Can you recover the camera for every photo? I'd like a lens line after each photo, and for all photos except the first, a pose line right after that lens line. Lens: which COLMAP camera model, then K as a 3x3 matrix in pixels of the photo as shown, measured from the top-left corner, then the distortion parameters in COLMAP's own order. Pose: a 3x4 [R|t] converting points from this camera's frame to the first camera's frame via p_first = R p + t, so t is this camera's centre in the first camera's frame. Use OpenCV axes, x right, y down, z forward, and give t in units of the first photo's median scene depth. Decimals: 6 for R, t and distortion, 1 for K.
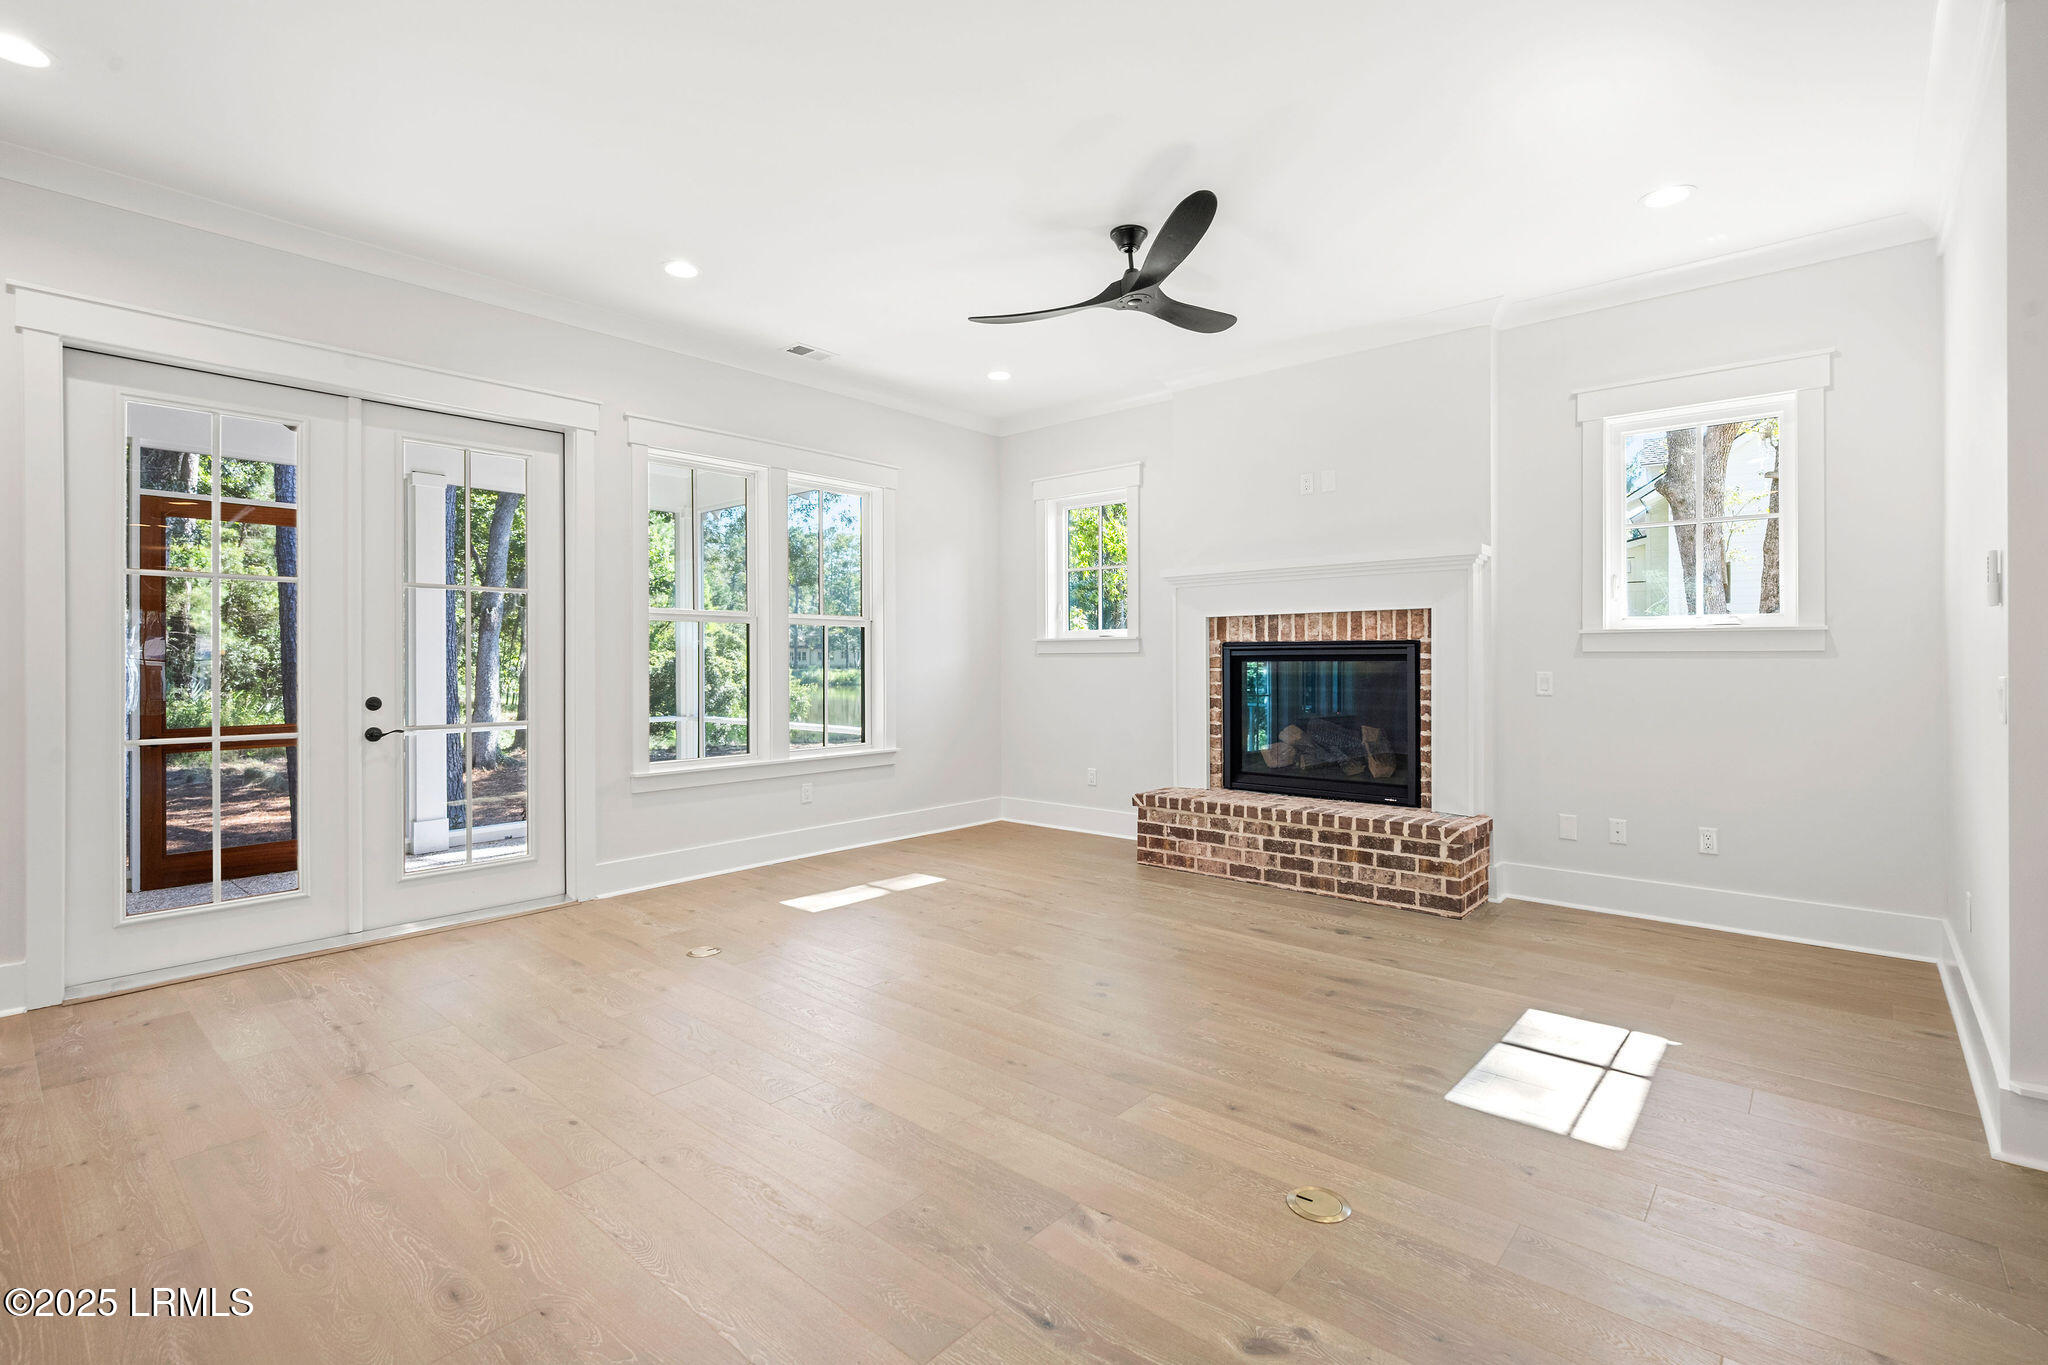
lens RADIAL K [[929.8, 0, 1029.1], [0, 929.8, 659.0], [0, 0, 1]] dist [0.000086, -0.000233]
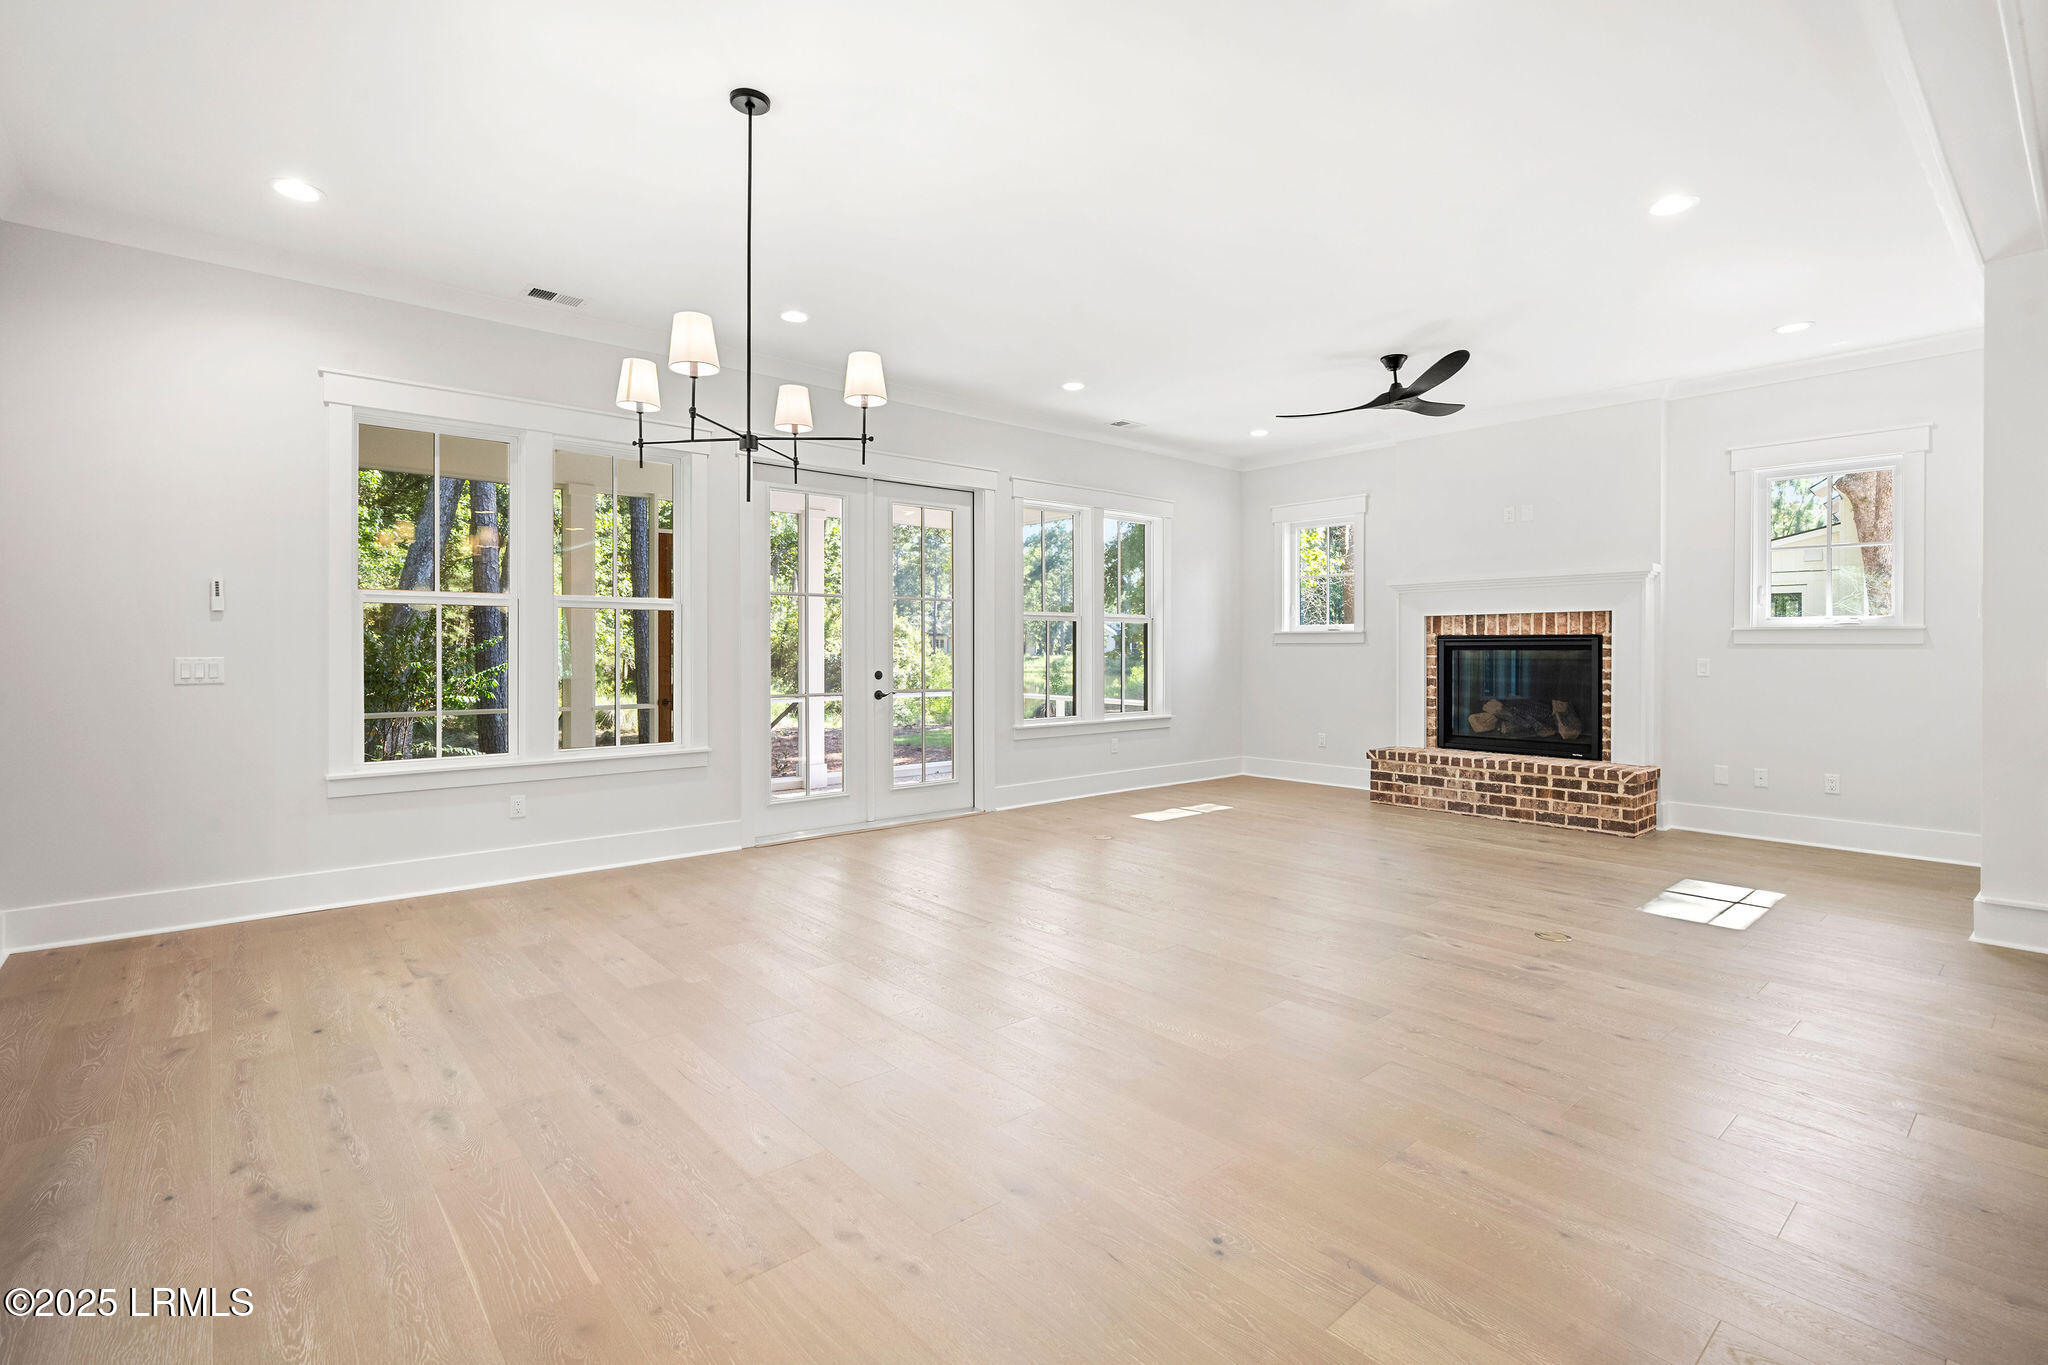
lens RADIAL K [[940.0, 0, 1026.8], [0, 940.0, 652.1], [0, 0, 1]] dist [0.000209, -0.000377]
pose [[0.990444, 0.004307, -0.137846, -0.208467], [-0.003559, 0.999978, 0.005673, 0.000074], [0.137867, -0.005128, 0.990437, -0.443102]]
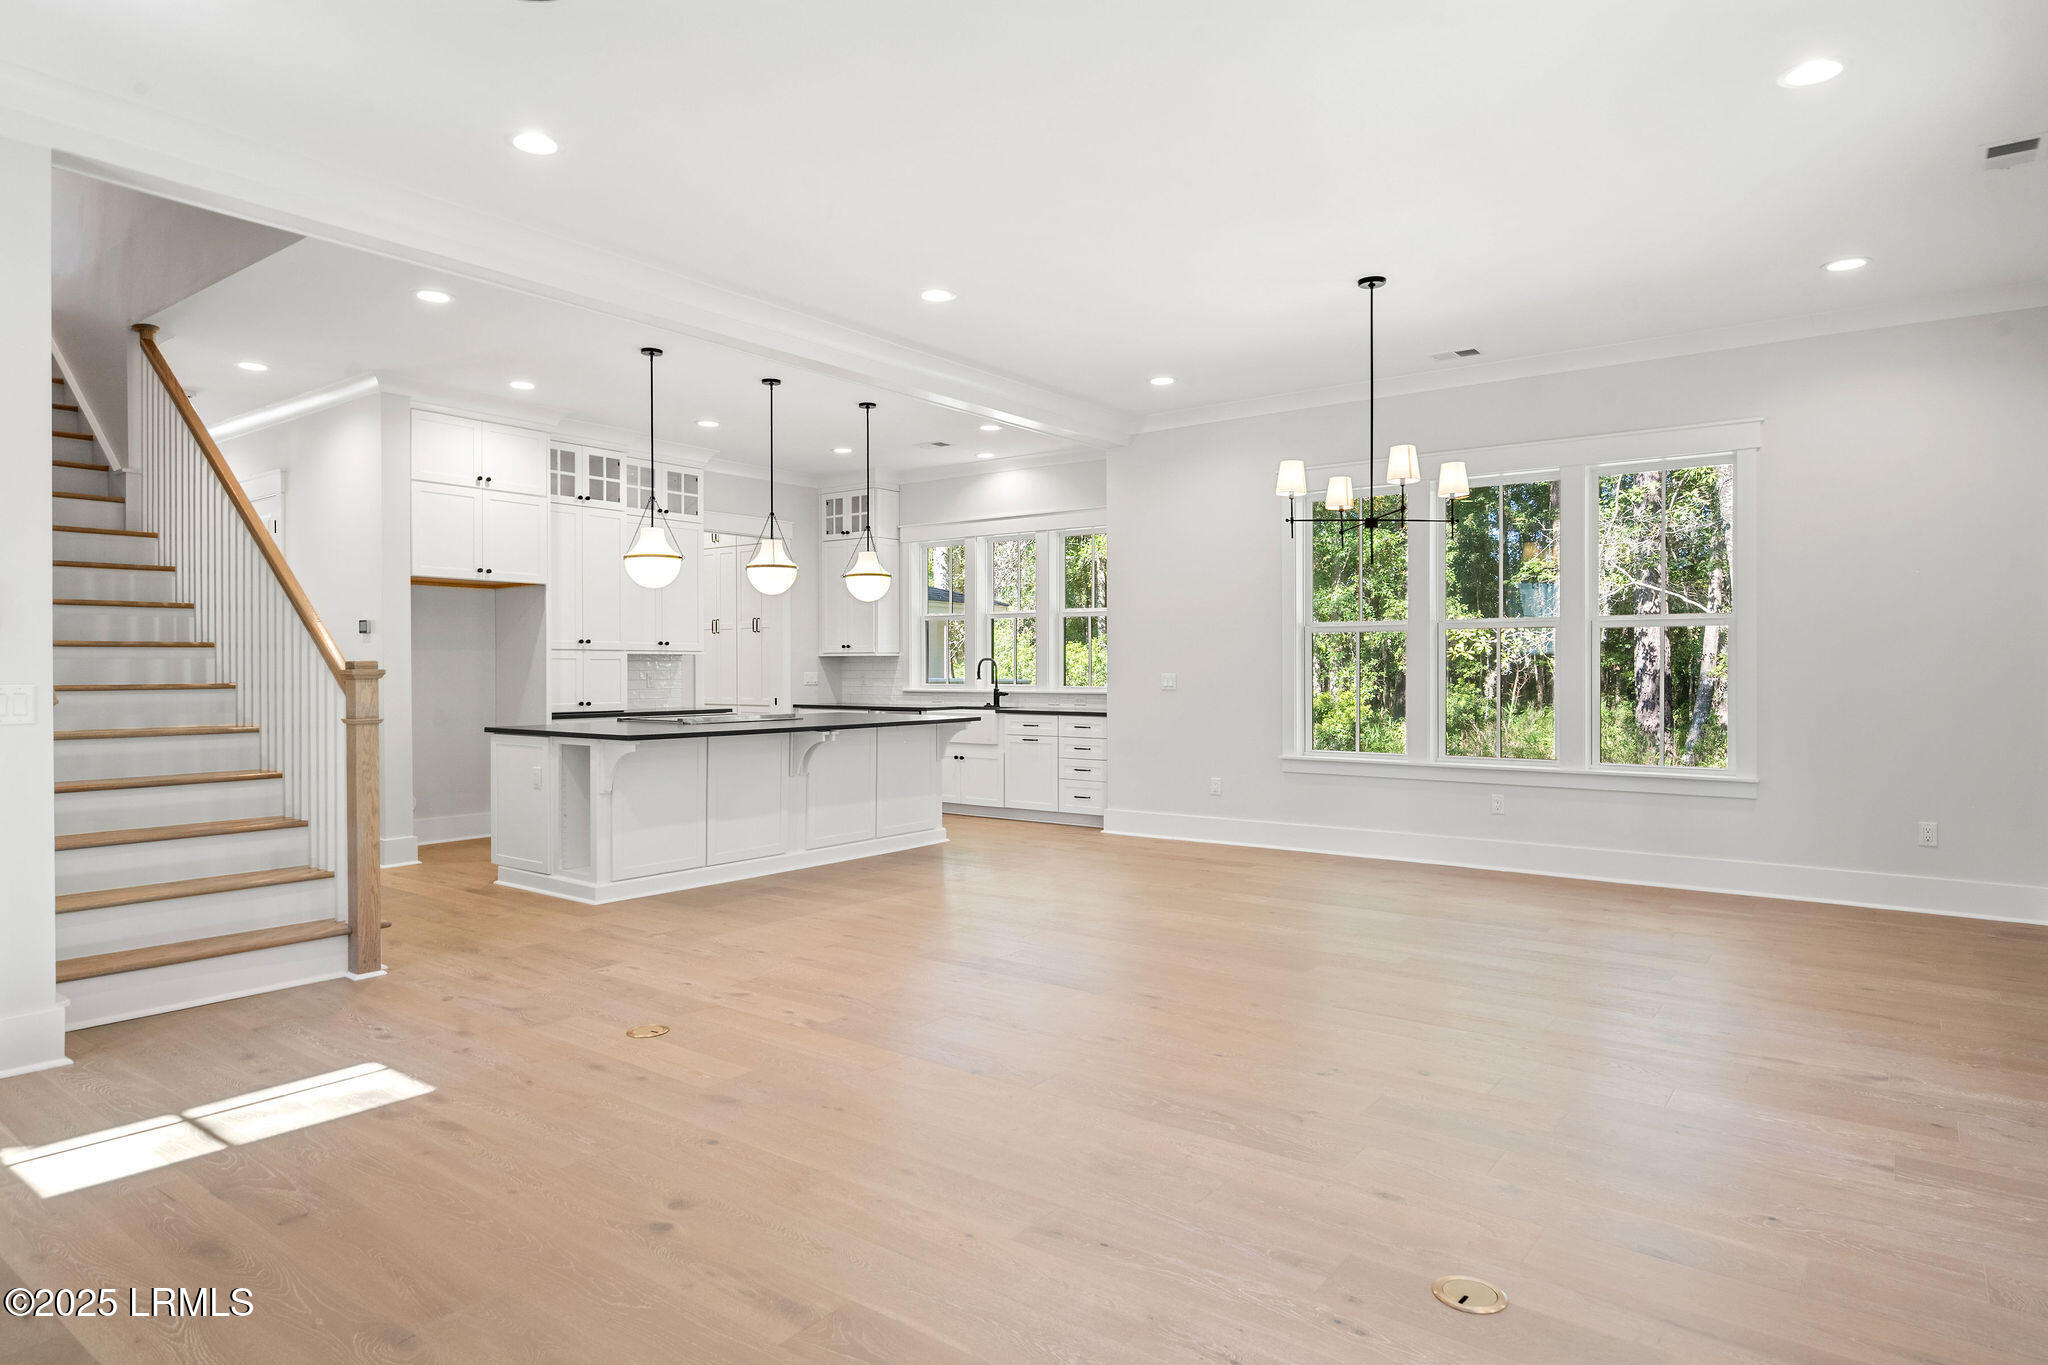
lens RADIAL K [[1165.7, 0, 1030.9], [0, 1165.7, 670.7], [0, 0, 1]] dist [-0.001355, 0.000377]
pose [[-0.997069, 0.003605, -0.076418, -0.069532], [0.003451, 0.999992, 0.002141, 0.001138], [0.076426, 0.001871, -0.997074, 1.243440]]
